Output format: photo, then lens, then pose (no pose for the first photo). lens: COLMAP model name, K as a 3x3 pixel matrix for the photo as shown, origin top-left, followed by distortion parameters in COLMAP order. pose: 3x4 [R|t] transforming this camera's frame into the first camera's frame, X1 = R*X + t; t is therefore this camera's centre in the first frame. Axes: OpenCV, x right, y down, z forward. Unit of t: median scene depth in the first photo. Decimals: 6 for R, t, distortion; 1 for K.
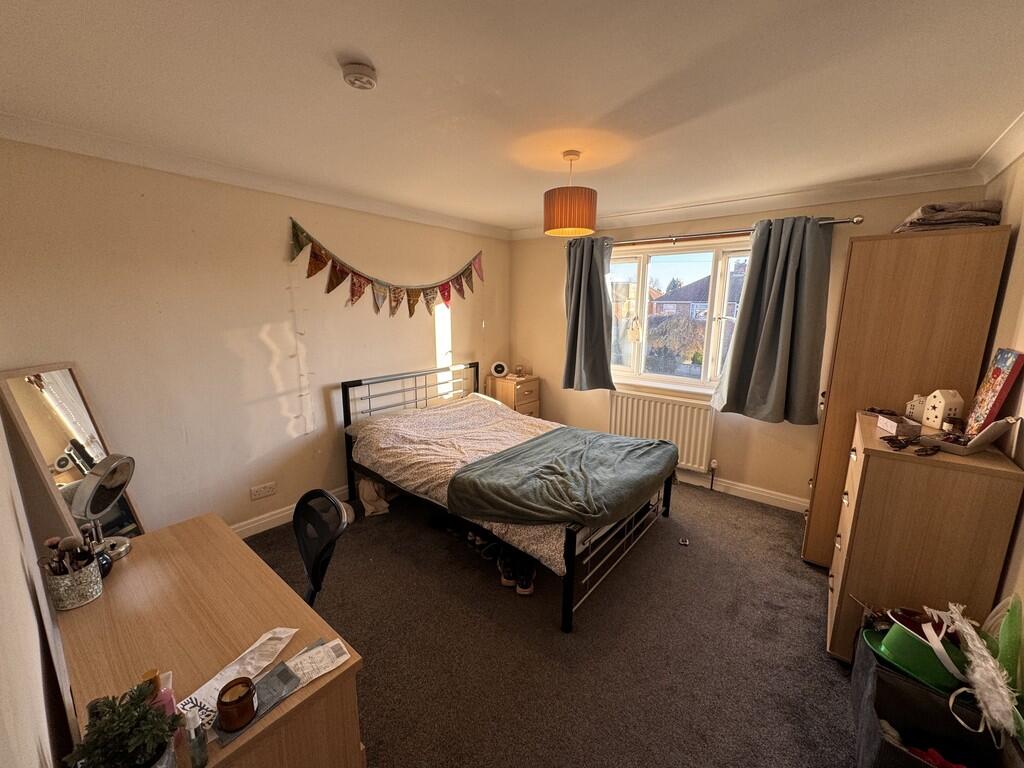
lens RADIAL K [[409.3, 0, 510.6], [0, 409.3, 382.1], [0, 0, 1]] dist [0.002797, 0.000107]
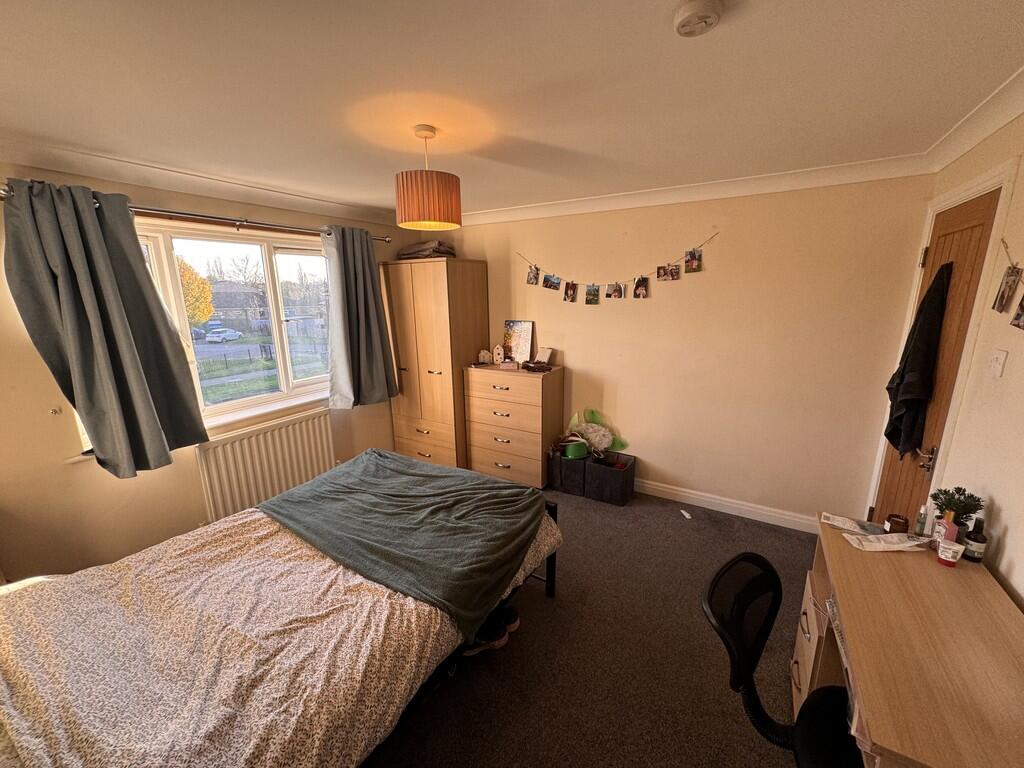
lens RADIAL K [[409.3, 0, 508.5], [0, 409.3, 384.8], [0, 0, 1]] dist [0.002797, 0.000107]
pose [[-0.129691, -0.226849, 0.965256, -0.550761], [0.200495, 0.947370, 0.249584, -0.172420], [-0.971073, 0.225898, -0.077383, 0.721248]]
